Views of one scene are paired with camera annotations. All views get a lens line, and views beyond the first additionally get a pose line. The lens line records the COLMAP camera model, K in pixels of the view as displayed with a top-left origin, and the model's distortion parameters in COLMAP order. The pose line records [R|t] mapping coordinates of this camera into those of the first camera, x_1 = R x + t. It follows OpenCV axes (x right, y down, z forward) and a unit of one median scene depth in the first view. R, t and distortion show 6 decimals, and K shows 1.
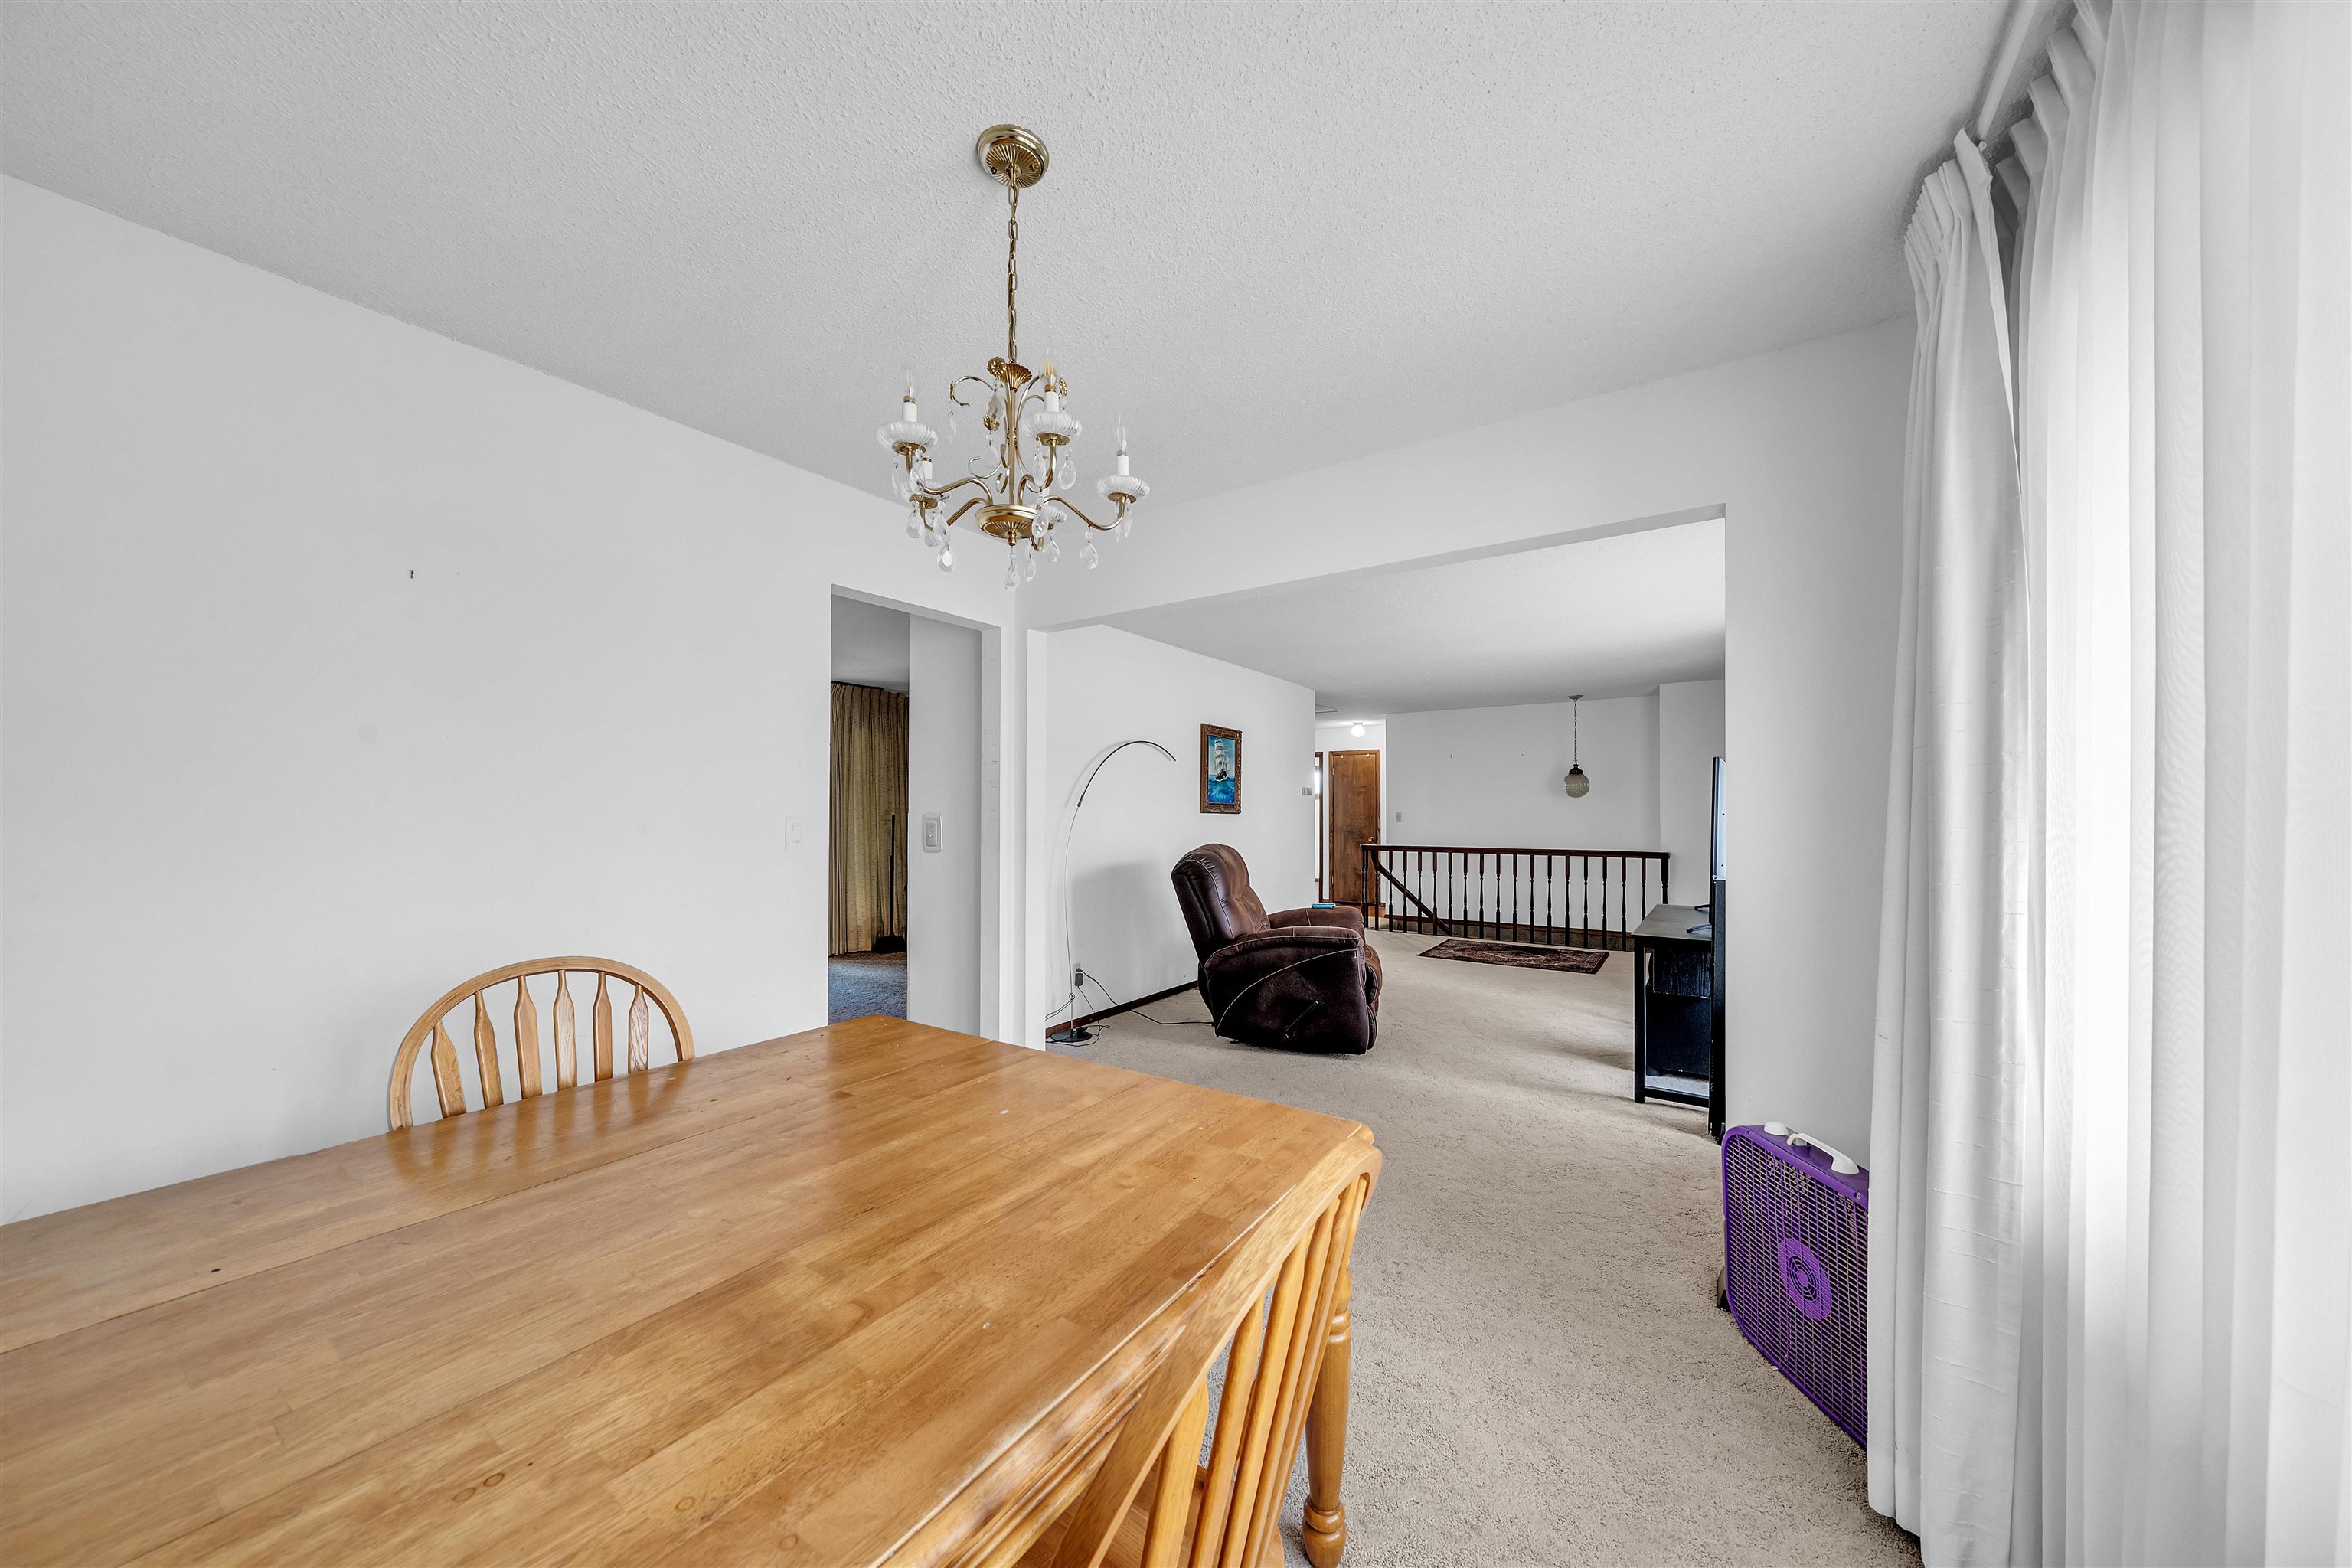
lens RADIAL K [[798.8, 0, 1167.6], [0, 798.8, 803.4], [0, 0, 1]] dist [-0.007923, 0.000242]
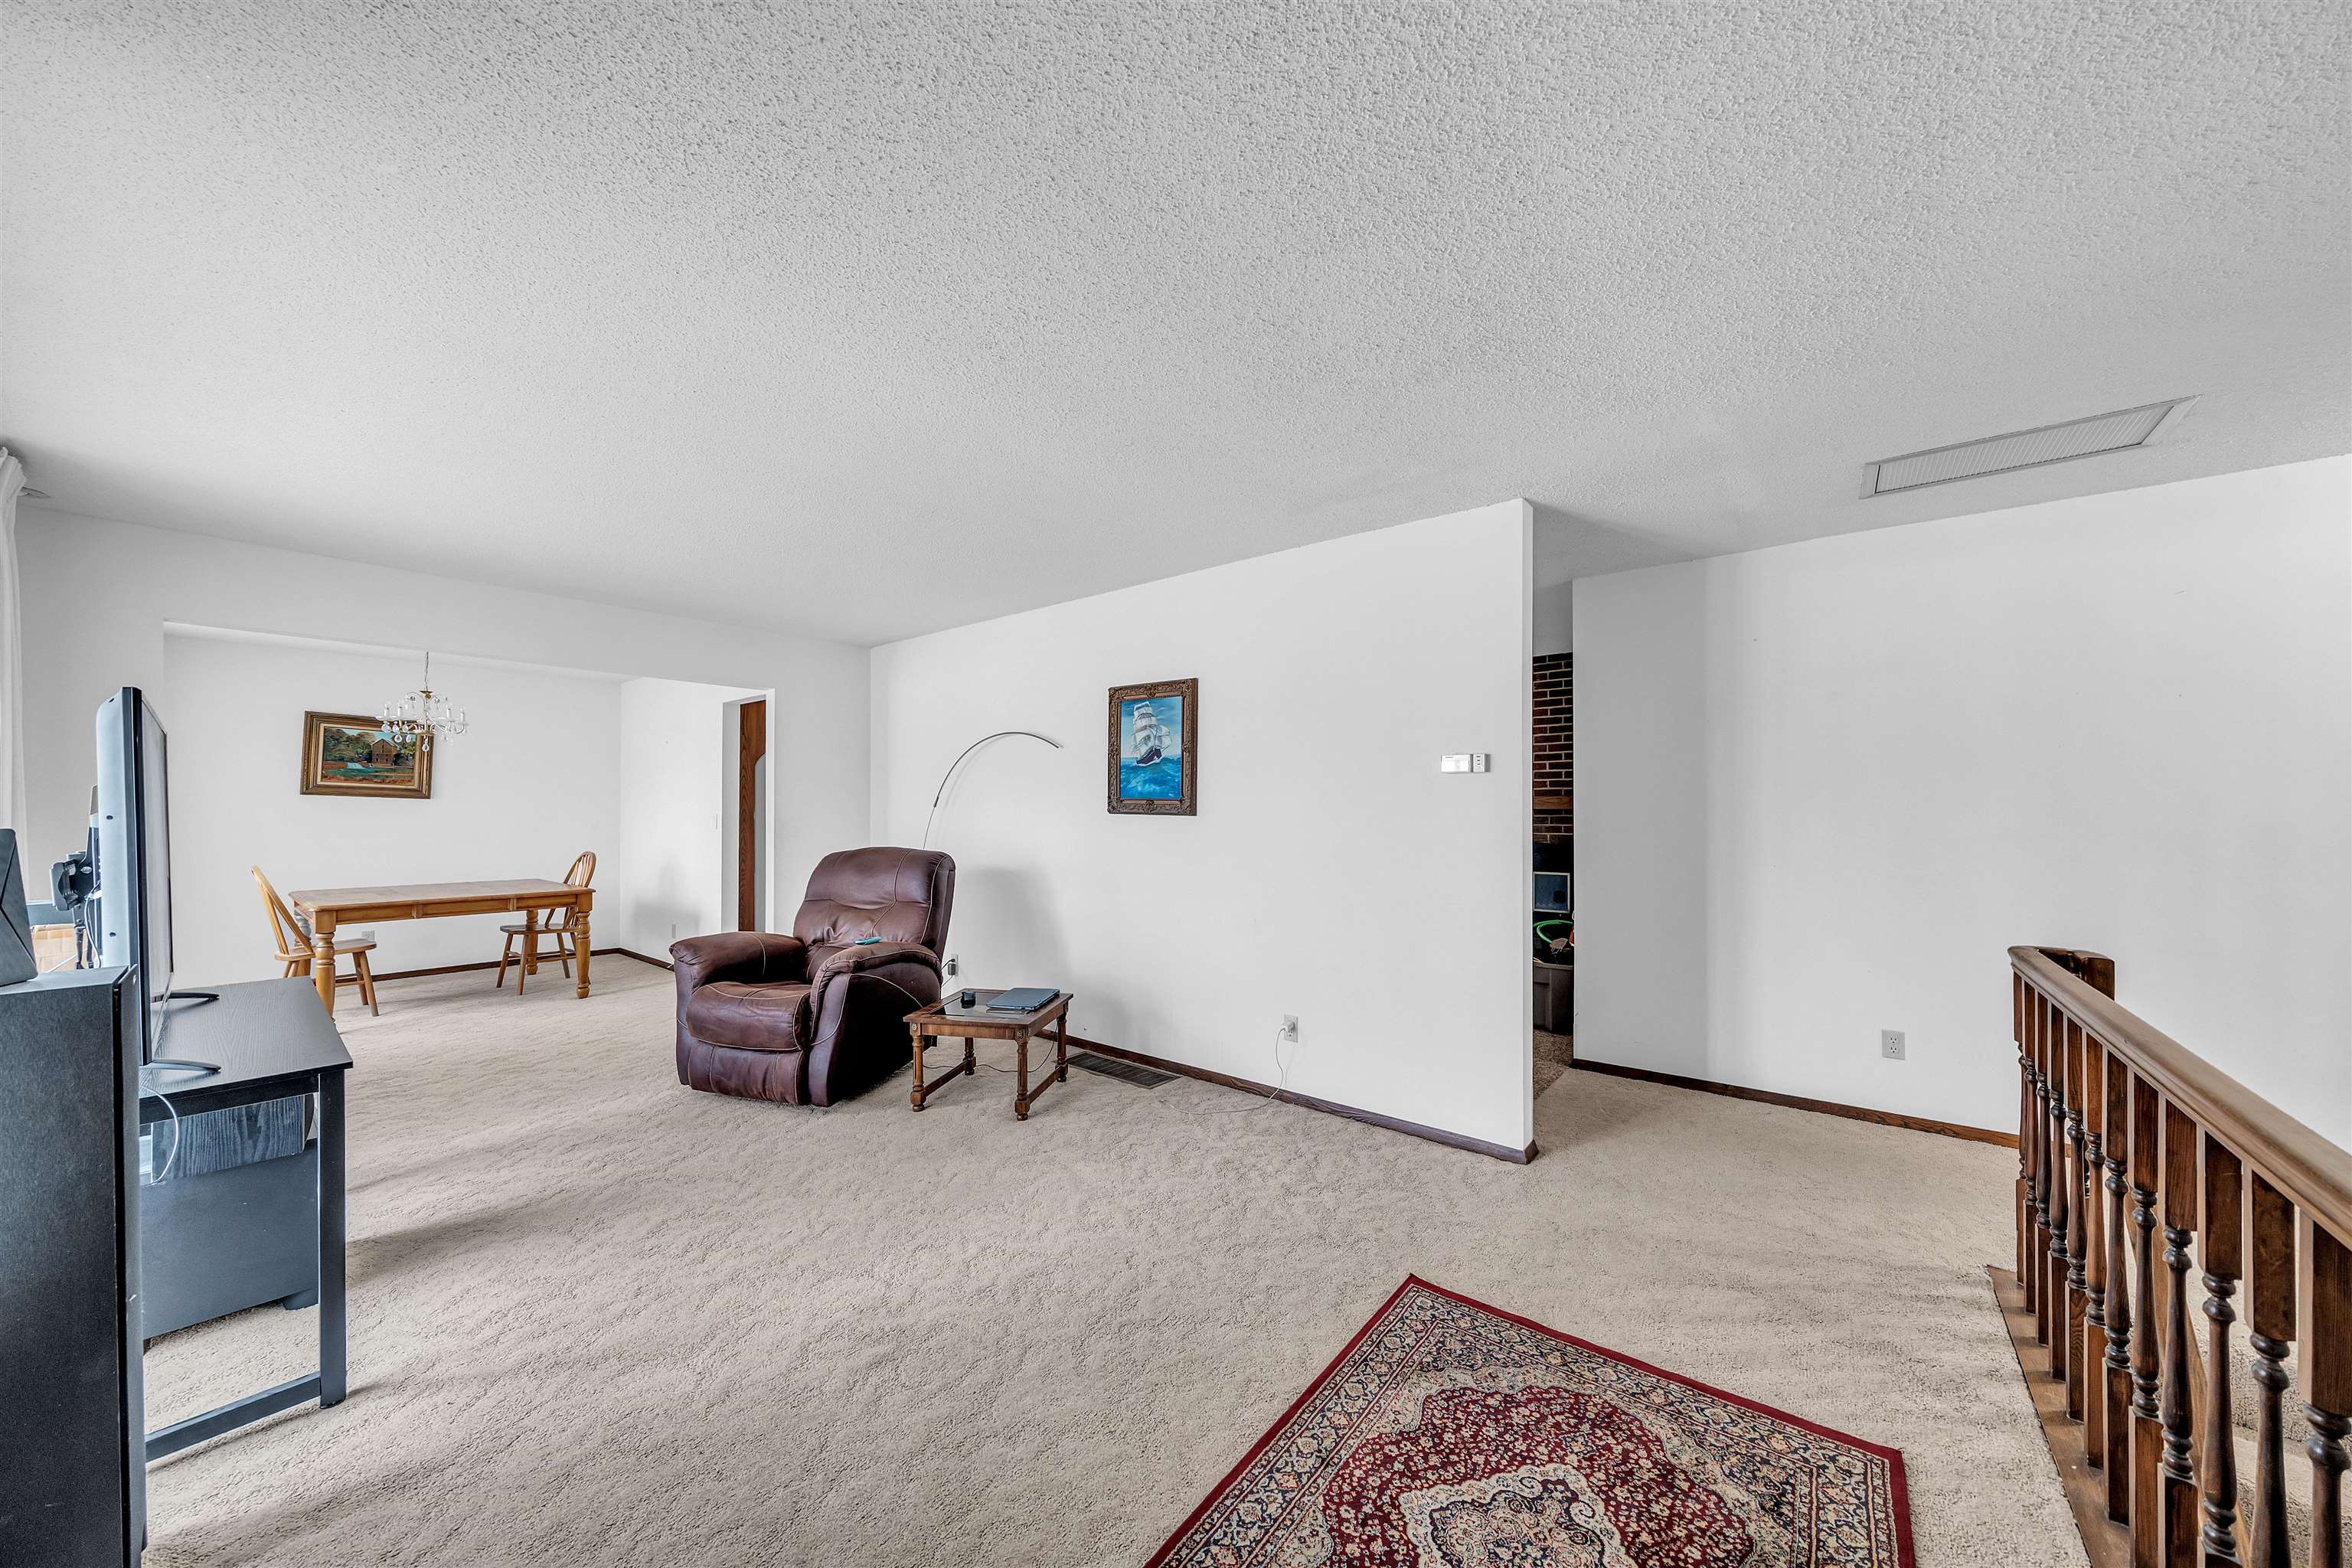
lens RADIAL K [[798.8, 0, 1180.0], [0, 798.8, 809.7], [0, 0, 1]] dist [-0.007923, 0.000242]
pose [[-0.082720, -0.004866, -0.996561, 0.637191], [0.004902, 0.999974, -0.005290, 0.010944], [0.996561, -0.005323, -0.082694, 0.954184]]
